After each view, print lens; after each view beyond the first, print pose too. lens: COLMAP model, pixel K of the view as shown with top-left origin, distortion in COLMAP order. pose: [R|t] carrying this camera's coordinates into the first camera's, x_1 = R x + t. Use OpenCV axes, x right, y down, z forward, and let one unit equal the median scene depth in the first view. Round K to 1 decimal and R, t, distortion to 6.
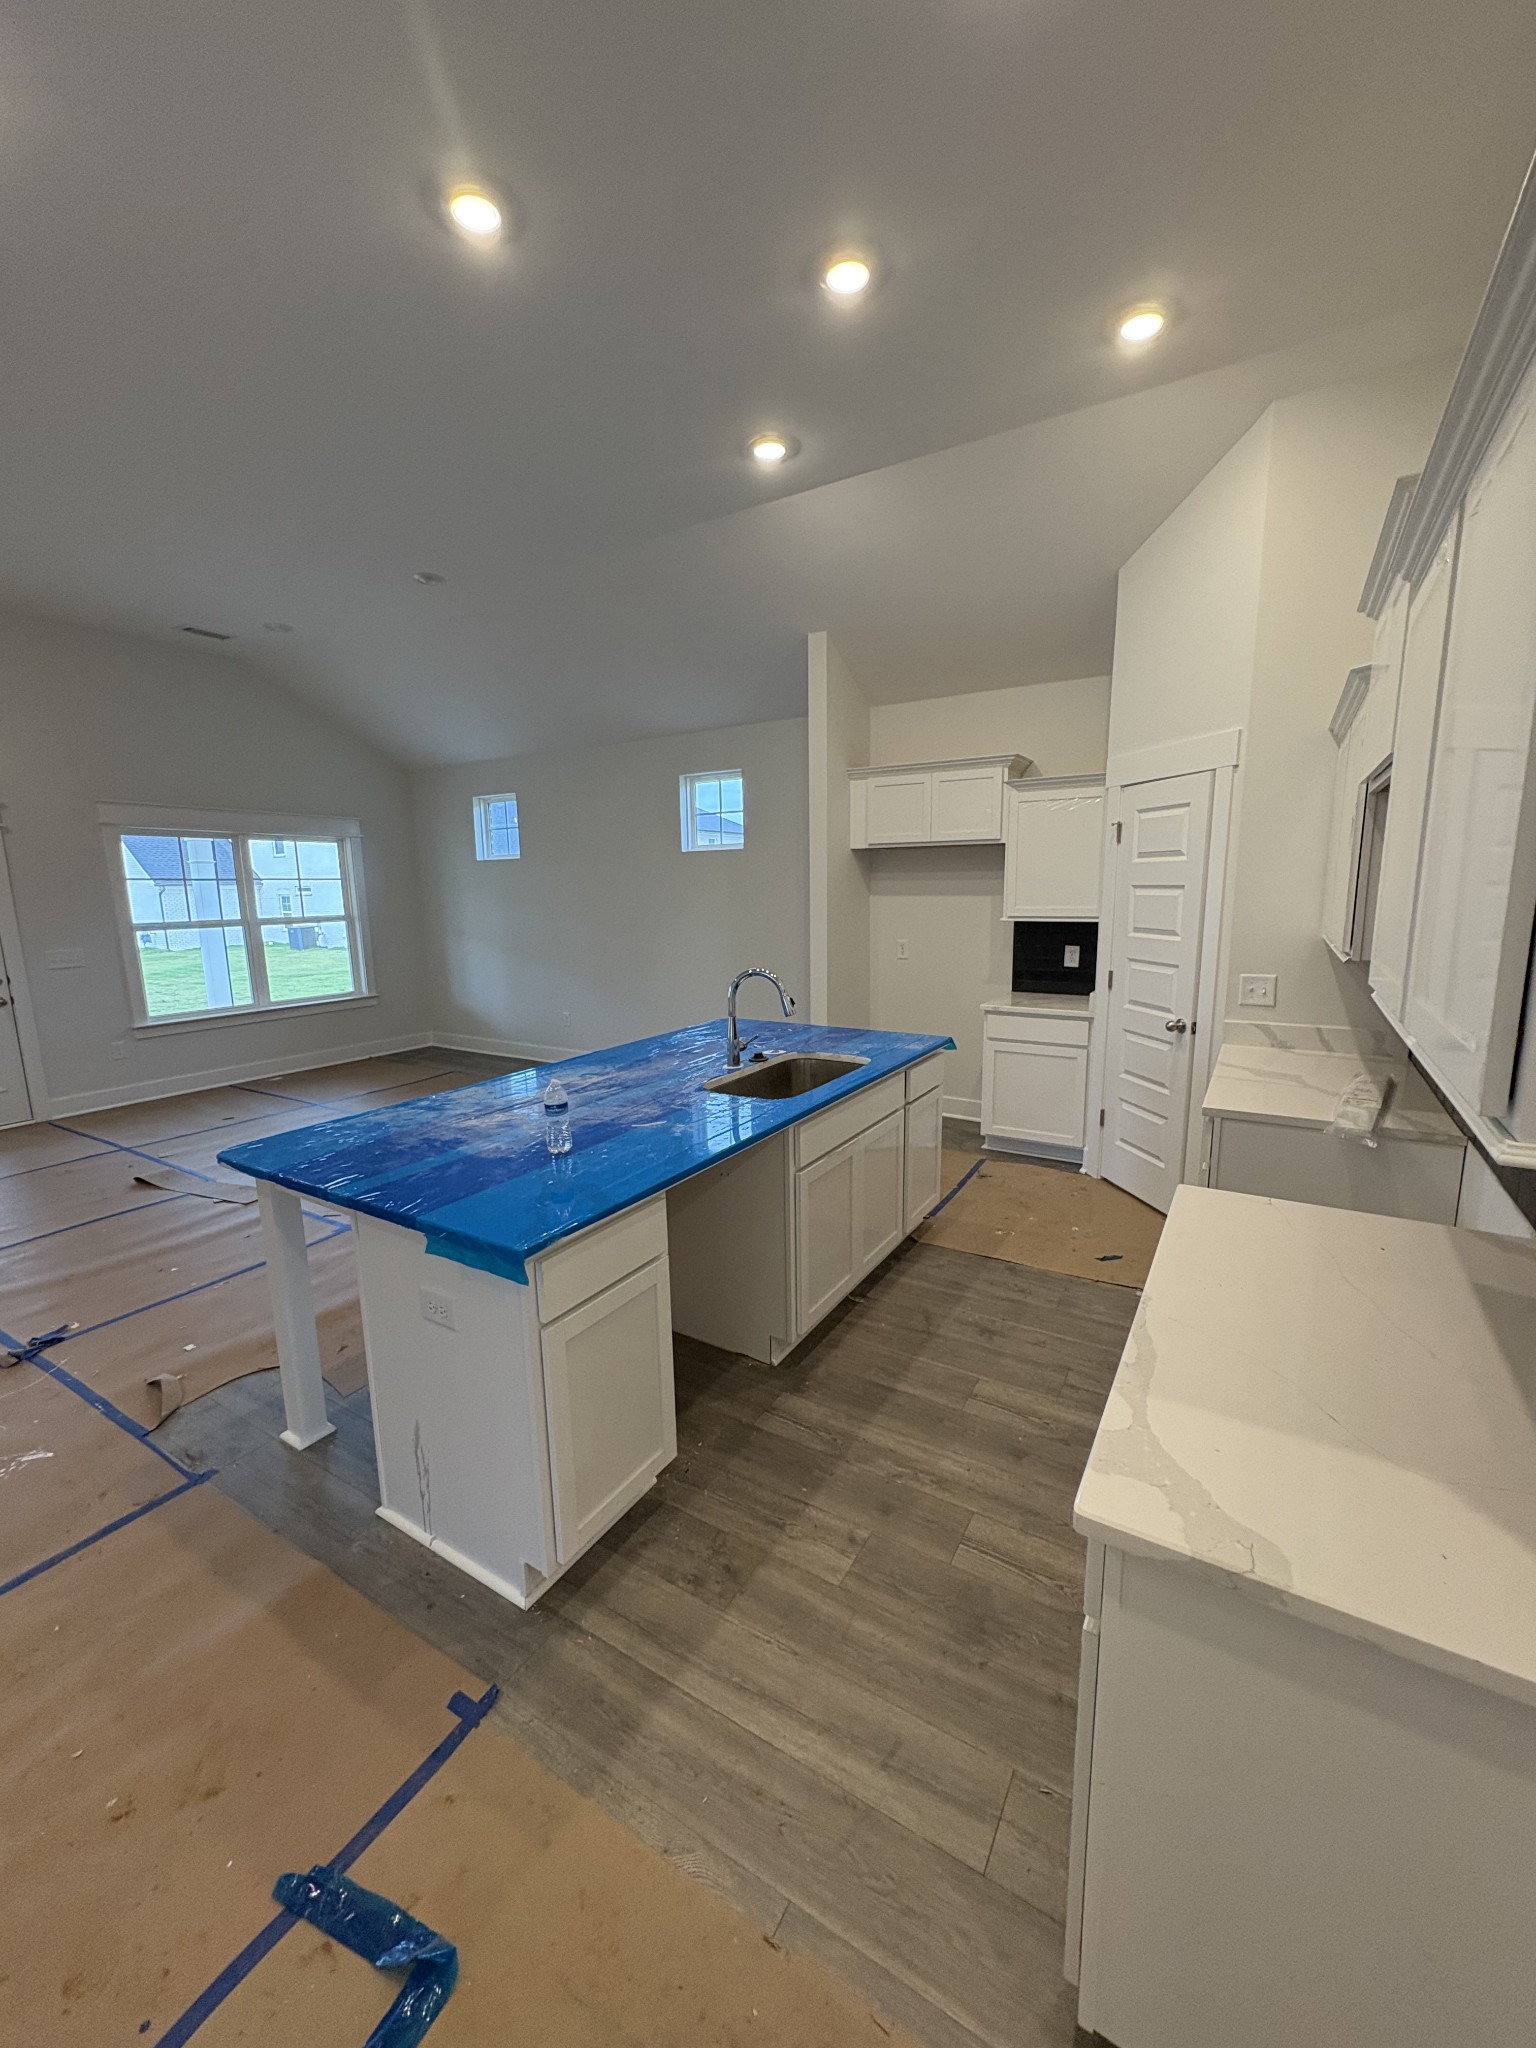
lens RADIAL K [[818.5, 0, 775.0], [0, 818.5, 1027.5], [0, 0, 1]] dist [0.003131, -0.000636]
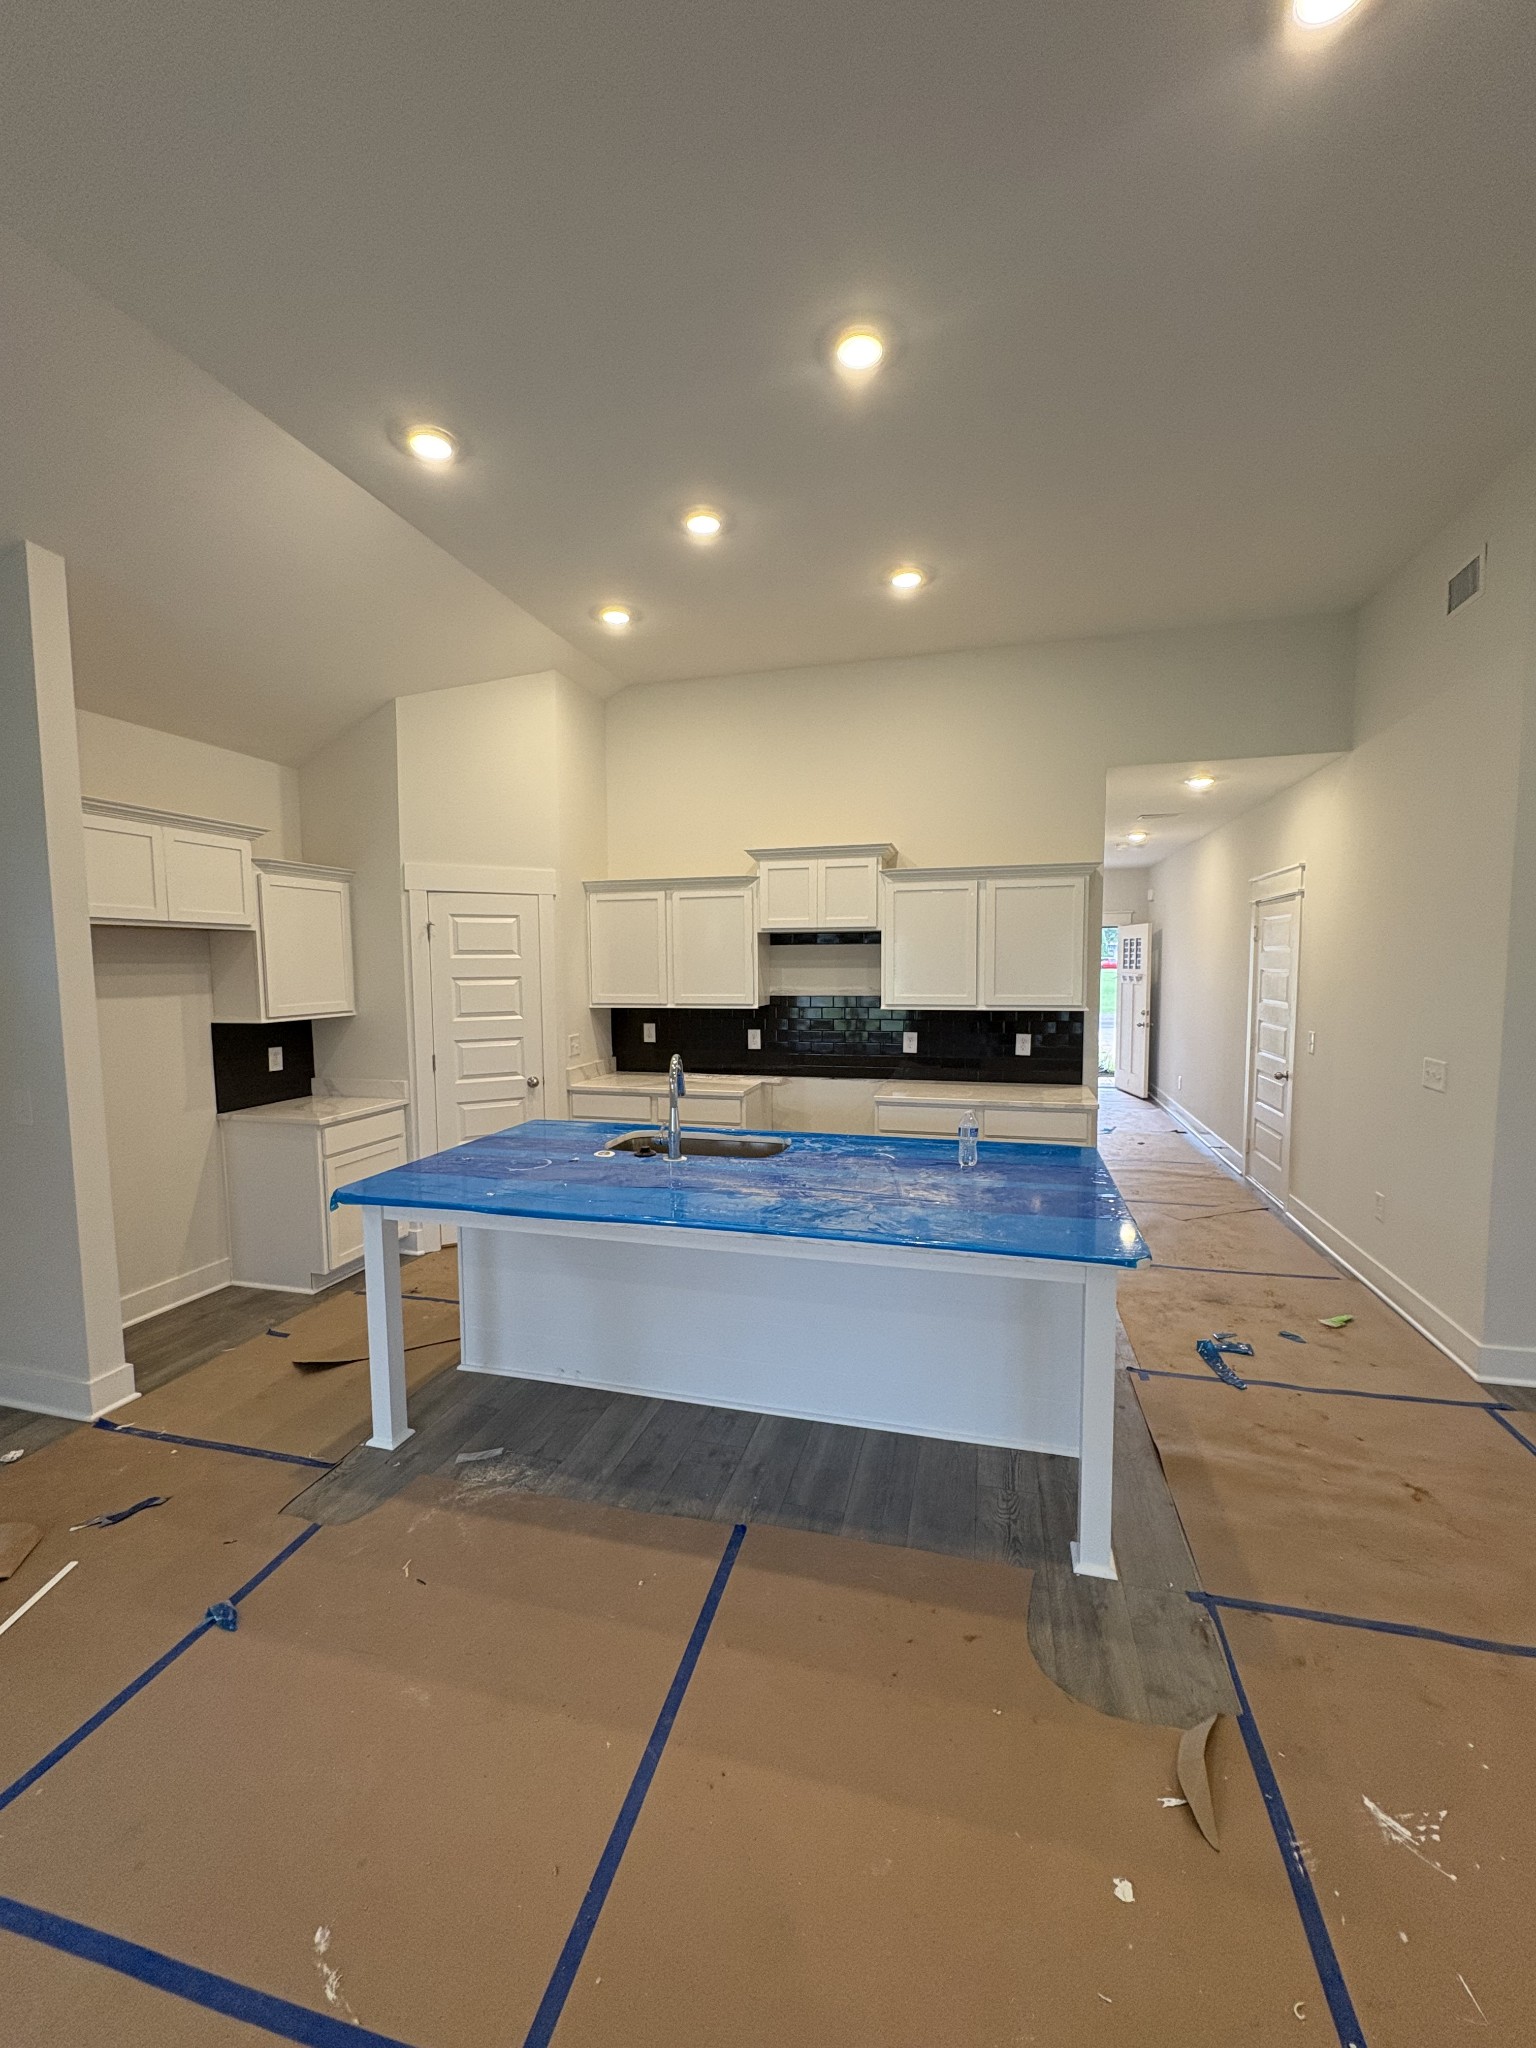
lens RADIAL K [[818.5, 0, 770.6], [0, 818.5, 1023.9], [0, 0, 1]] dist [0.003131, -0.000636]
pose [[-0.286751, -0.055084, 0.956420, -0.517433], [0.178198, 0.977856, 0.109745, -0.100896], [-0.941286, 0.201902, -0.270586, 0.579679]]
